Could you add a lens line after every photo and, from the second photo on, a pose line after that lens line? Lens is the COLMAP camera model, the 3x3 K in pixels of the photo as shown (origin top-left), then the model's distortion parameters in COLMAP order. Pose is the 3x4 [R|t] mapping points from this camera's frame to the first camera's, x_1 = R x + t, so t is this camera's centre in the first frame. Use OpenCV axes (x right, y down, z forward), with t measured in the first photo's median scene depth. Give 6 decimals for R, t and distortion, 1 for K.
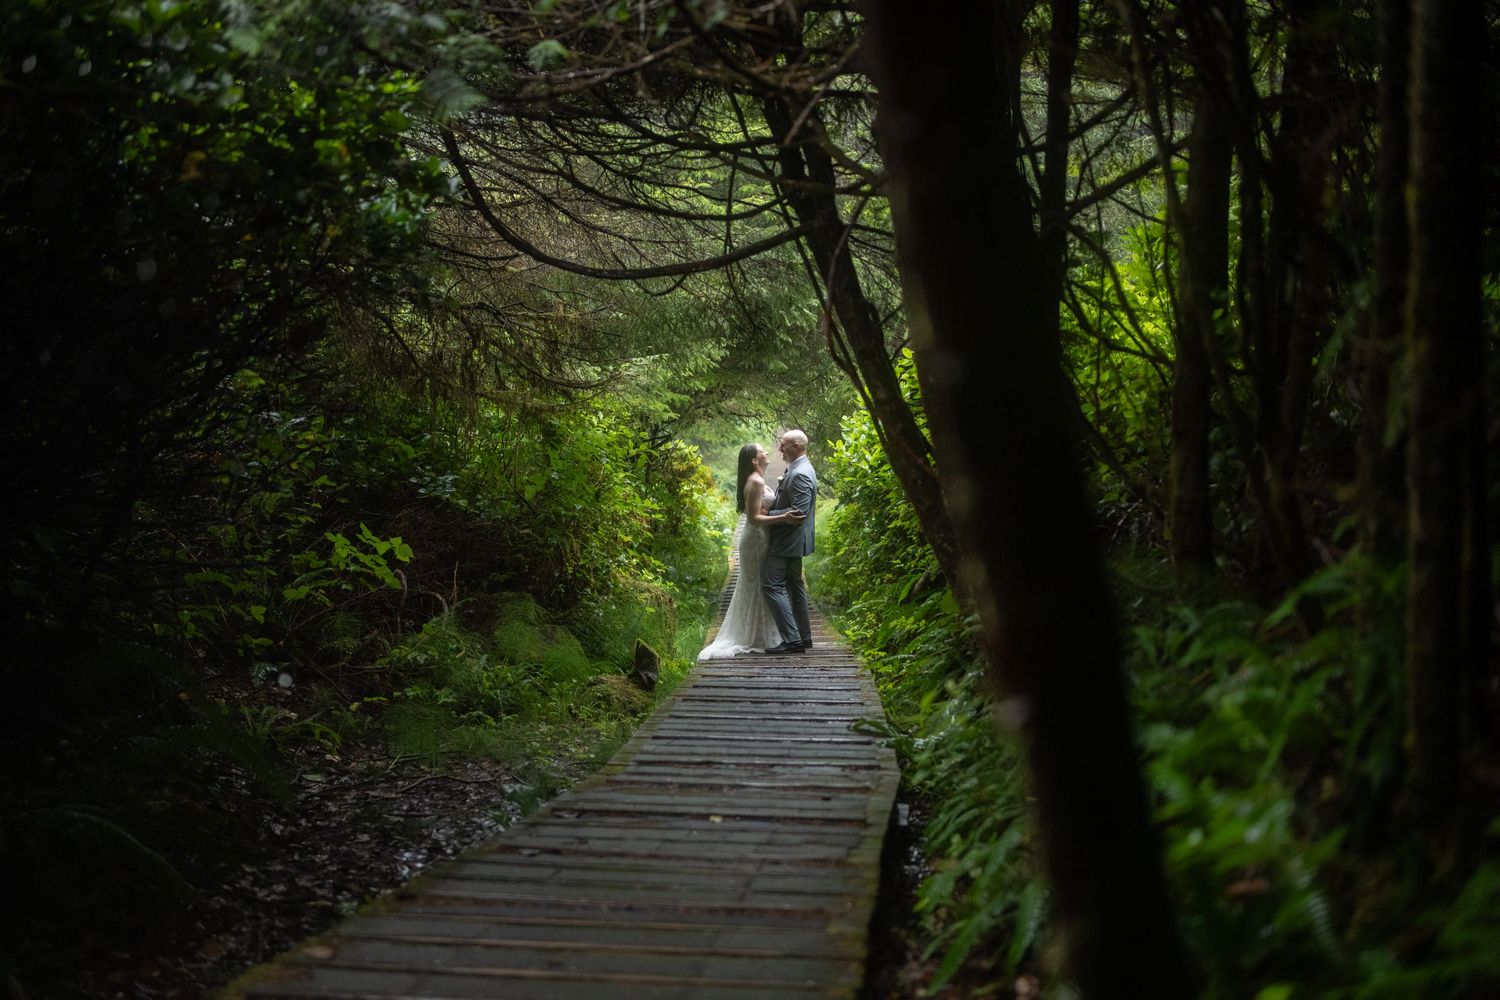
lens RADIAL K [[1514.4, 0, 749.6], [0, 1514.4, 500.1], [0, 0, 1]] dist [-0.045161, 0.000000]
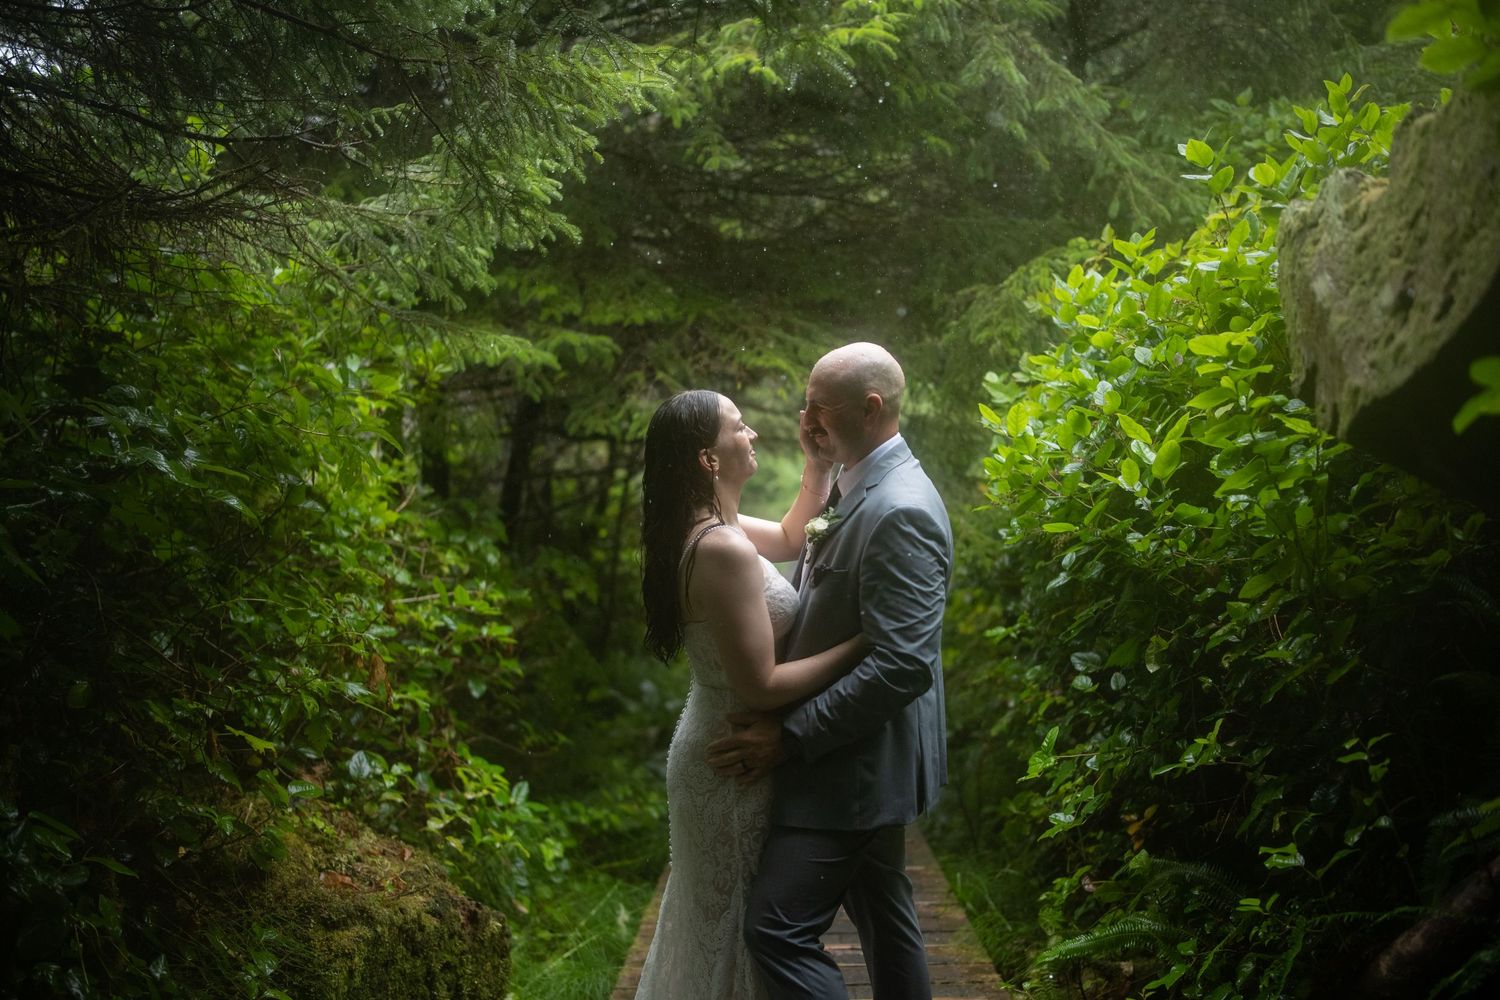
lens RADIAL K [[1514.4, 0, 761.6], [0, 1514.4, 496.8], [0, 0, 1]] dist [-0.045161, 0.000000]
pose [[0.999663, -0.015978, -0.020448, 0.016299], [0.015416, 0.999507, -0.027365, -0.012972], [0.020875, 0.027040, 0.999416, 0.720262]]
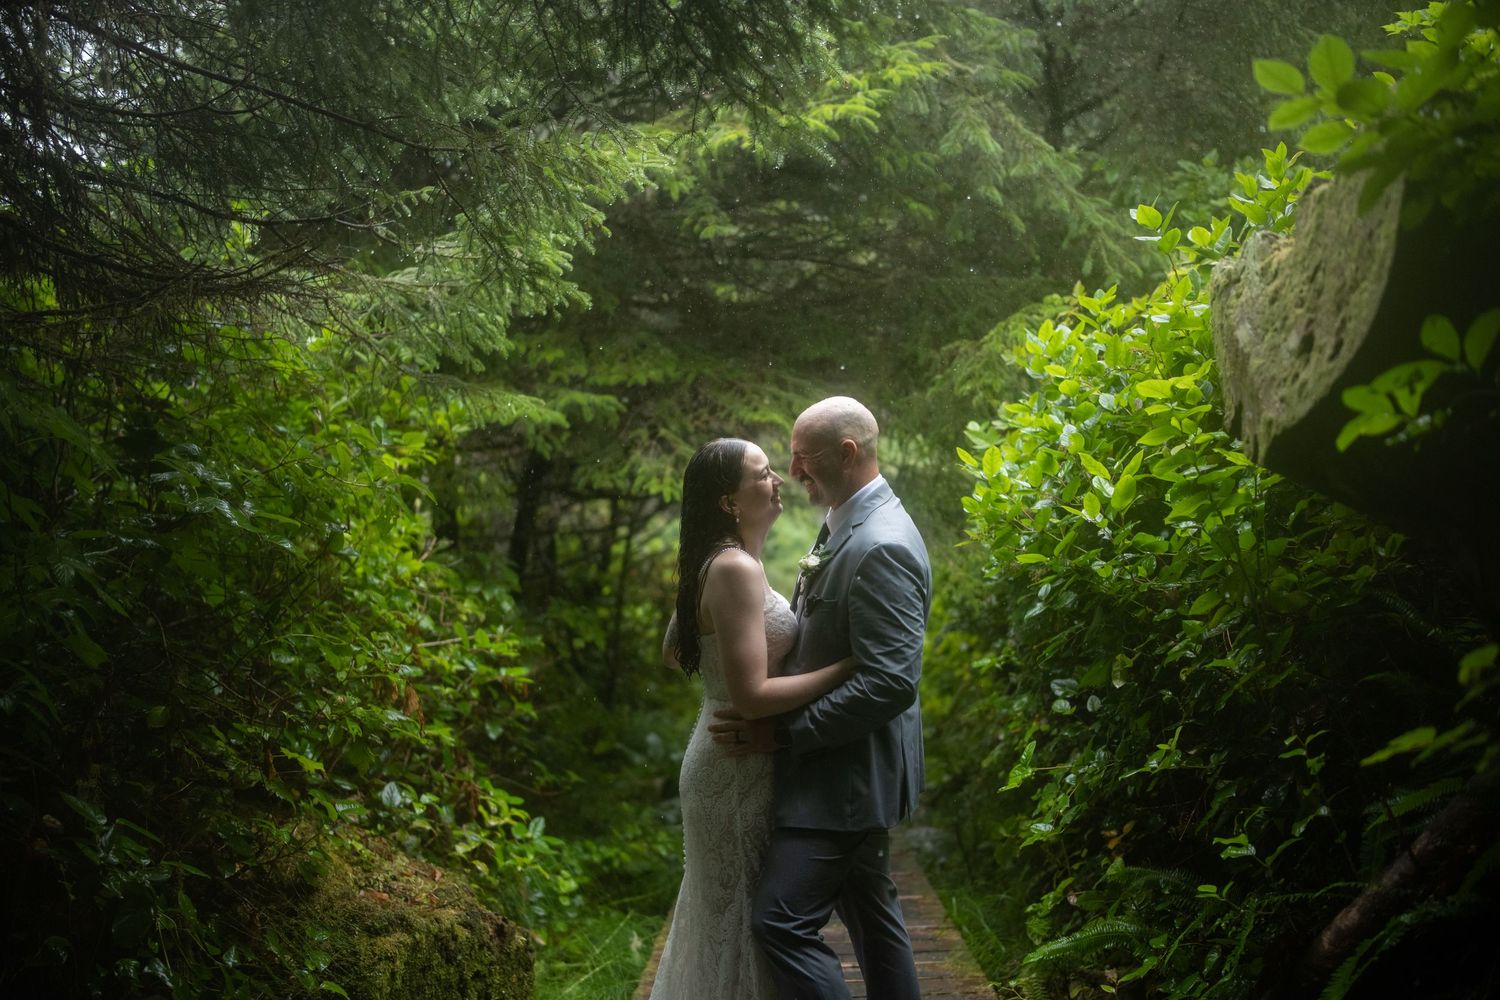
lens RADIAL K [[1514.4, 0, 742.8], [0, 1514.4, 503.2], [0, 0, 1]] dist [-0.045161, 0.000000]
pose [[0.998894, -0.035154, -0.031209, 0.017032], [0.033115, 0.997427, -0.063586, -0.007198], [0.033364, 0.062482, 0.997488, 0.689669]]
